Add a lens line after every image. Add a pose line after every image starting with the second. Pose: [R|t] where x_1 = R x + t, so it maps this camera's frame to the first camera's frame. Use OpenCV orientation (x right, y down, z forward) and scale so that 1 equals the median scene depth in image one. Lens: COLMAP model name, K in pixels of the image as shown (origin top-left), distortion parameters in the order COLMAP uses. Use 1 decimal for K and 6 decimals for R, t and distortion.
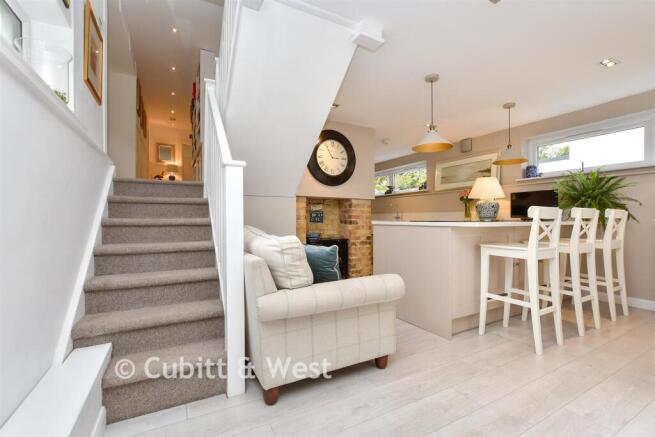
lens RADIAL K [[290.2, 0, 327.5], [0, 290.2, 218.5], [0, 0, 1]] dist [-0.012742, 0.000797]
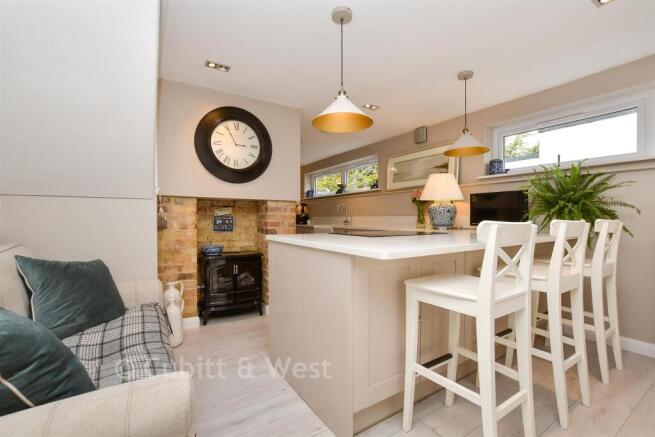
lens RADIAL K [[290.2, 0, 327.5], [0, 290.2, 218.5], [0, 0, 1]] dist [-0.012742, 0.000797]
pose [[0.997341, 0.000138, 0.072871, 0.185608], [-0.000511, 0.999987, 0.005108, -0.025035], [-0.072869, -0.005131, 0.997328, 0.238458]]
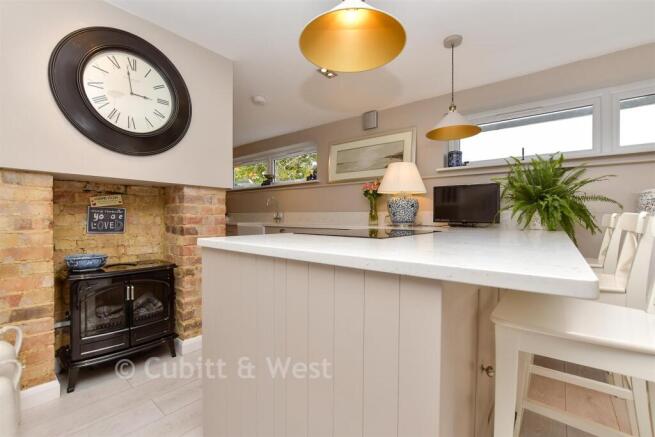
lens RADIAL K [[290.2, 0, 327.5], [0, 290.2, 218.5], [0, 0, 1]] dist [-0.012742, 0.000797]
pose [[0.924806, 0.001800, 0.380434, 0.124956], [-0.006262, 0.999925, 0.010492, -0.016933], [-0.380387, -0.012085, 0.924748, 0.436377]]
